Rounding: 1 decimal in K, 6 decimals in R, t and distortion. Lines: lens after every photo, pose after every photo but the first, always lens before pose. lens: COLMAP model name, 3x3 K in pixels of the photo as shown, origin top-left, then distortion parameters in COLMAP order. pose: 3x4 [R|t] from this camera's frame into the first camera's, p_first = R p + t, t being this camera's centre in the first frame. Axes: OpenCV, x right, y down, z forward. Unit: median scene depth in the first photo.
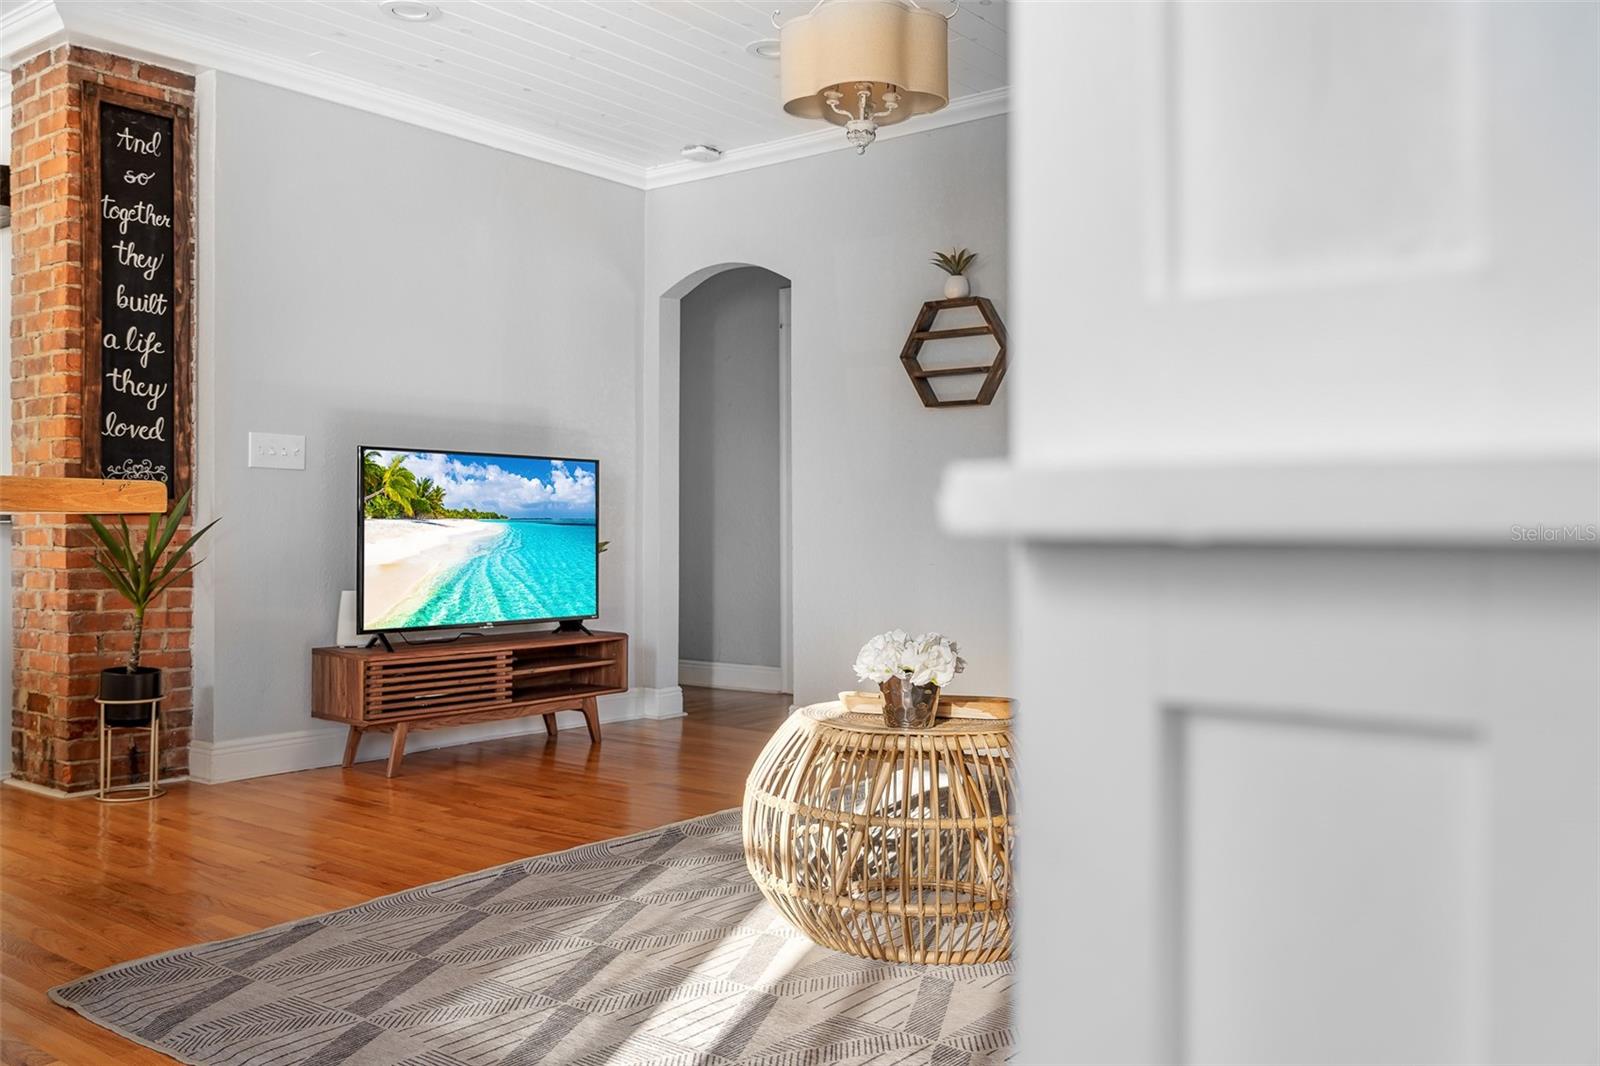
lens RADIAL K [[1322.9, 0, 796.8], [0, 1322.9, 512.0], [0, 0, 1]] dist [-0.000150, 0.003982]
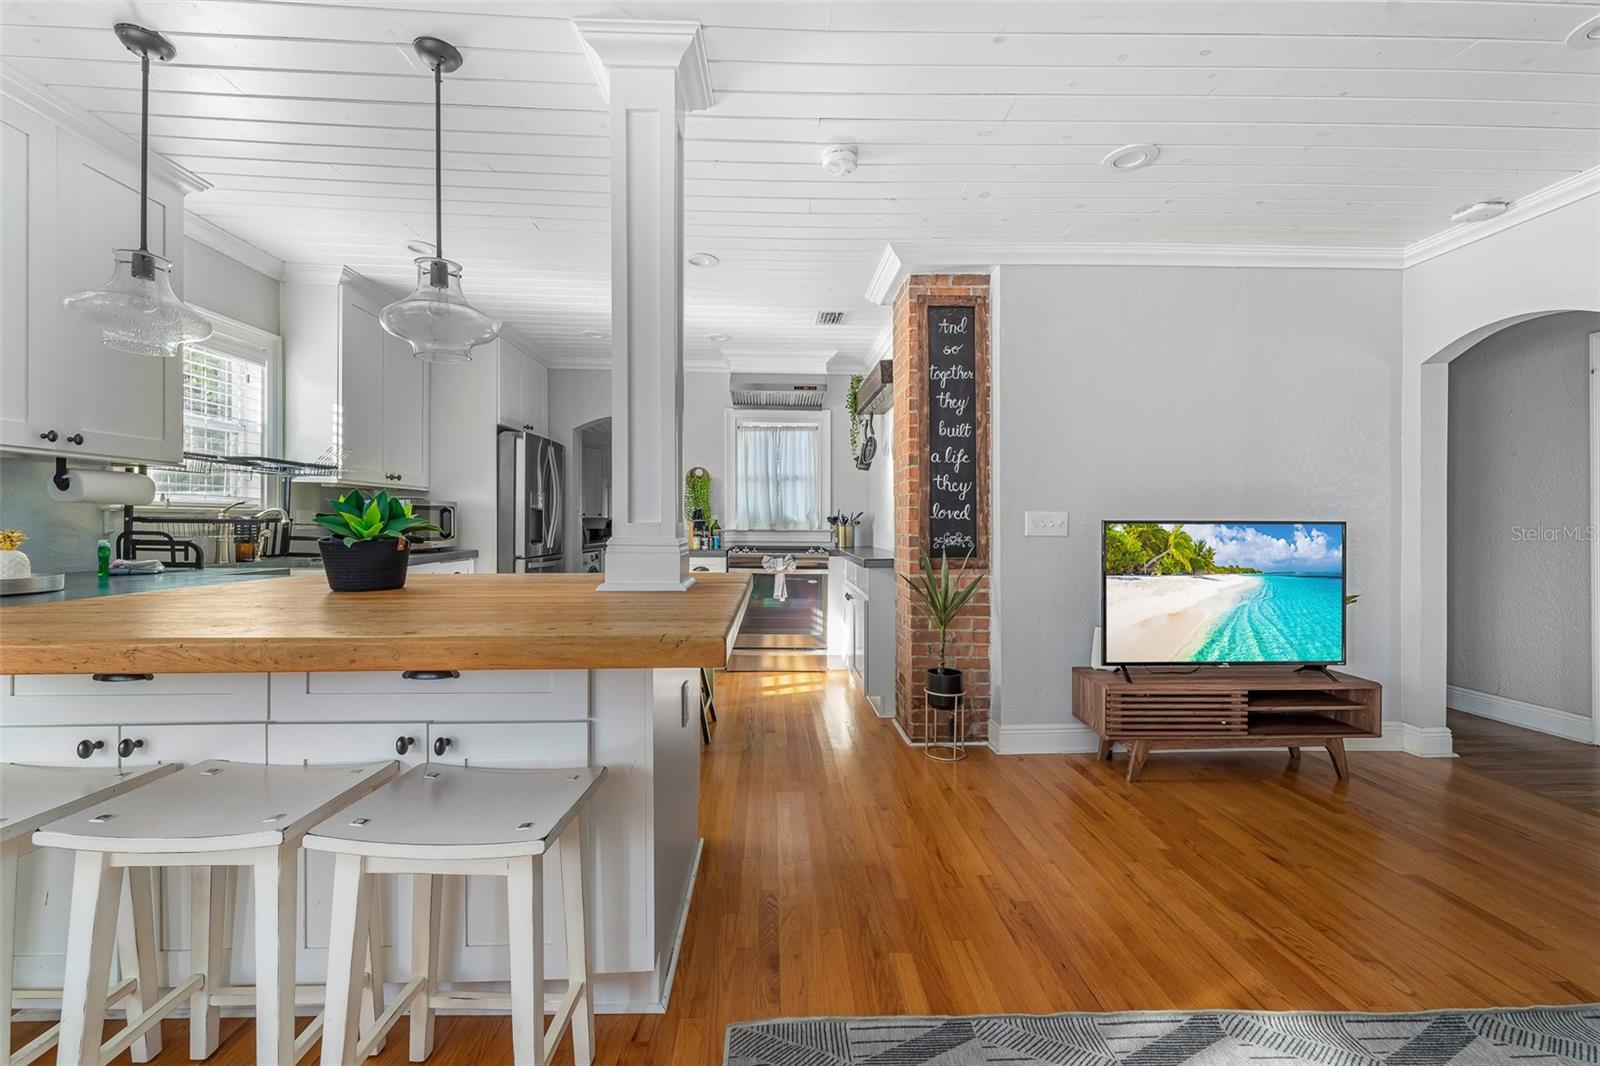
lens RADIAL K [[644.3, 0, 796.5], [0, 644.3, 524.9], [0, 0, 1]] dist [0.002218, -0.000052]
pose [[0.644925, -0.002490, -0.764242, -0.041243], [0.008897, 0.999951, 0.004250, -0.053020], [0.764194, -0.009540, 0.644916, 0.372673]]
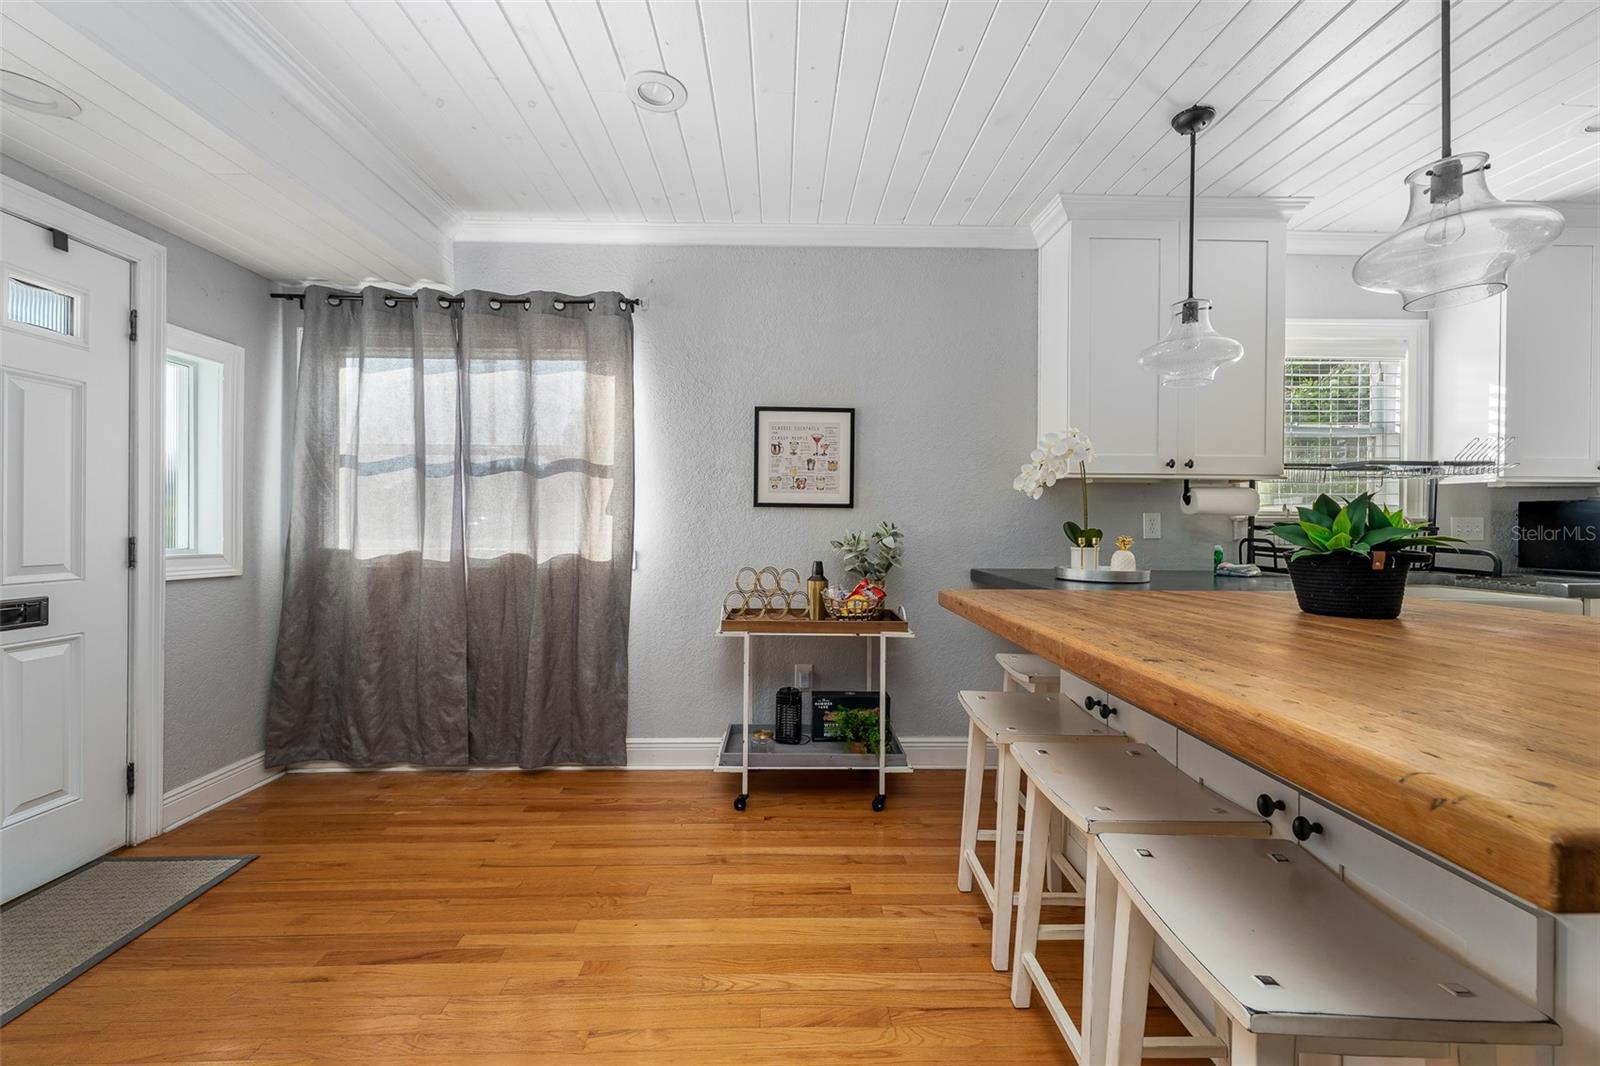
lens RADIAL K [[644.3, 0, 796.5], [0, 644.3, 524.9], [0, 0, 1]] dist [0.002218, -0.000052]
pose [[-0.768590, -0.011520, -0.639637, -0.092462], [-0.004831, 0.999914, -0.012203, -0.053847], [0.639723, -0.006289, -0.768580, 0.499787]]
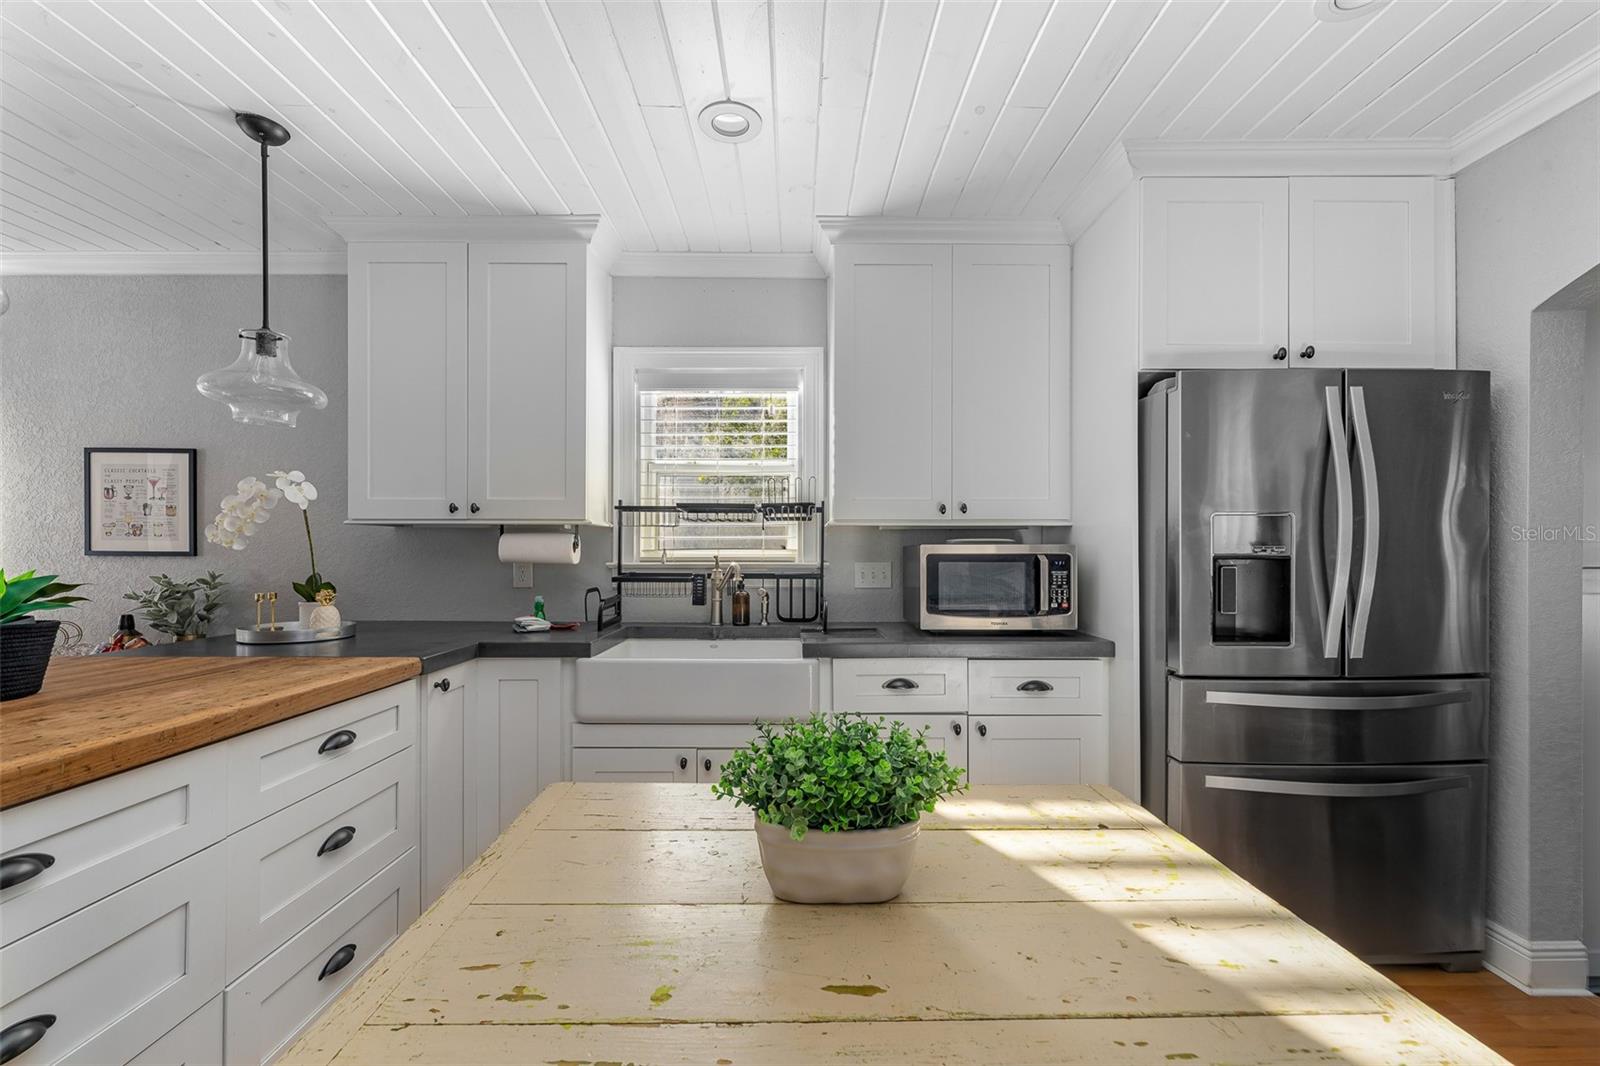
lens RADIAL K [[641.1, 0, 798.8], [0, 641.1, 554.5], [0, 0, 1]] dist [-0.000321, 0.000122]
pose [[-0.779376, -0.007063, -0.626517, -0.635638], [-0.000851, 0.999947, -0.010215, -0.075579], [0.626556, -0.007428, -0.779341, 0.873928]]
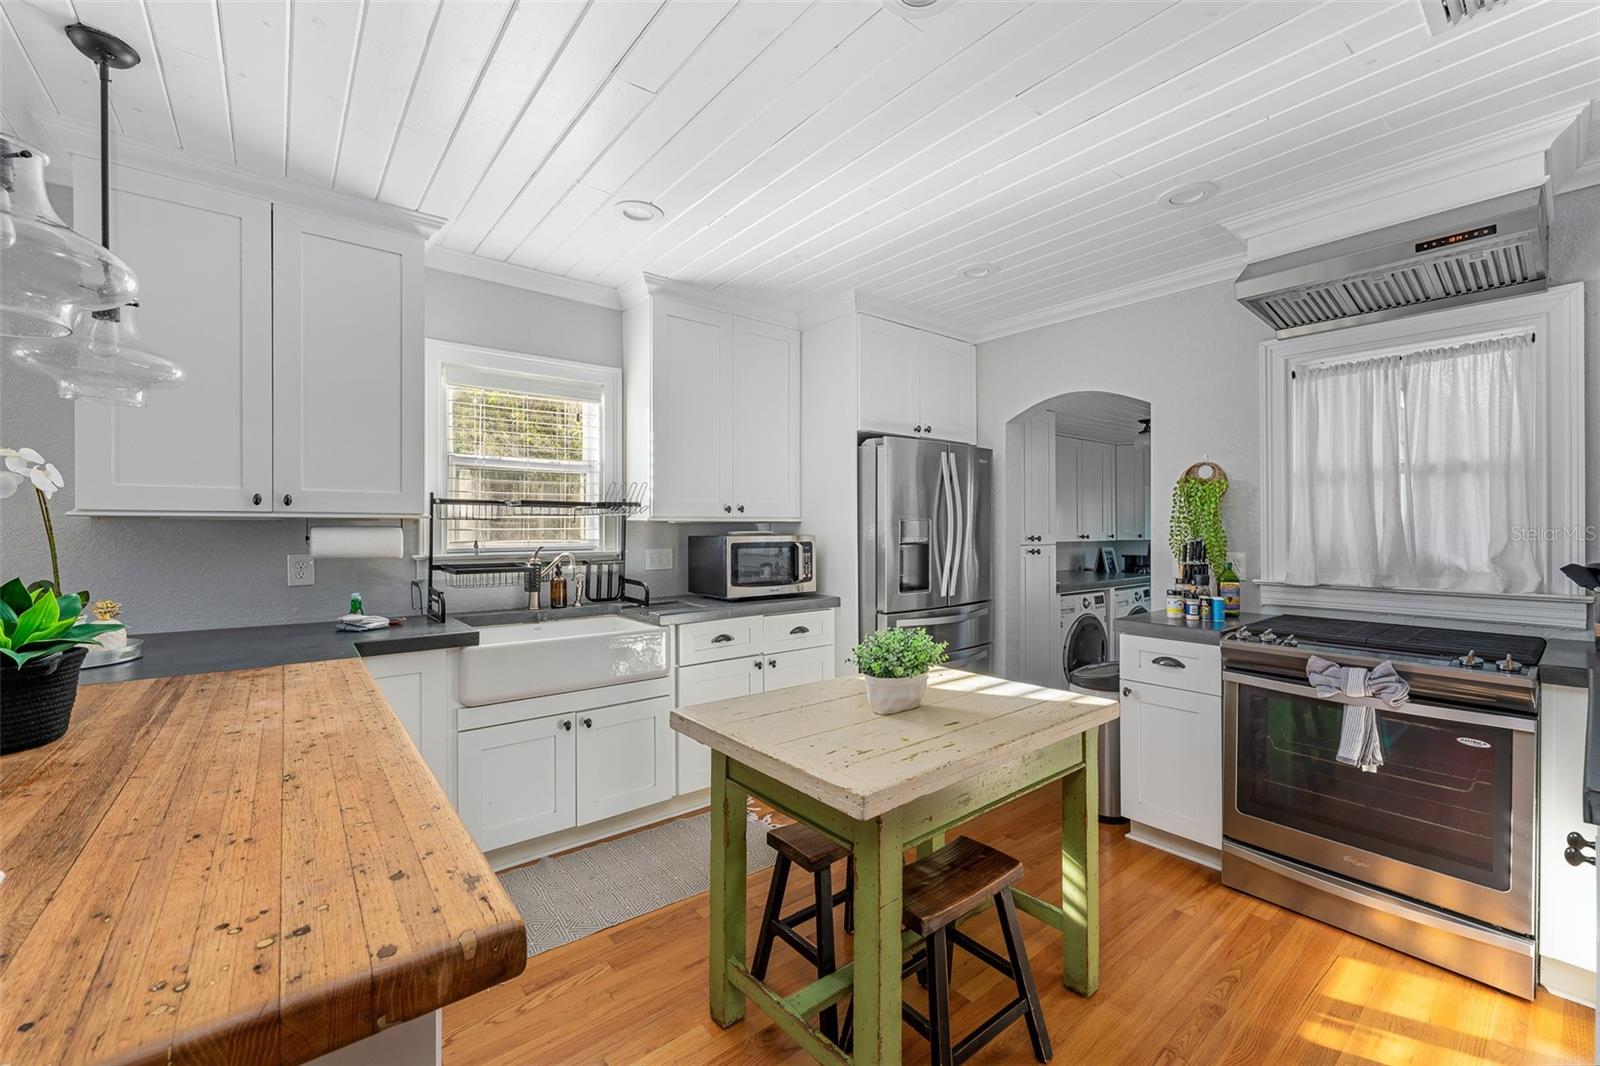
lens RADIAL K [[647.2, 0, 802.1], [0, 647.2, 530.8], [0, 0, 1]] dist [0.002931, 0.000012]
pose [[-0.219636, -0.003615, -0.975575, -0.359803], [0.009909, 0.999933, -0.005936, -0.089847], [0.975532, -0.010971, -0.219586, 0.771777]]
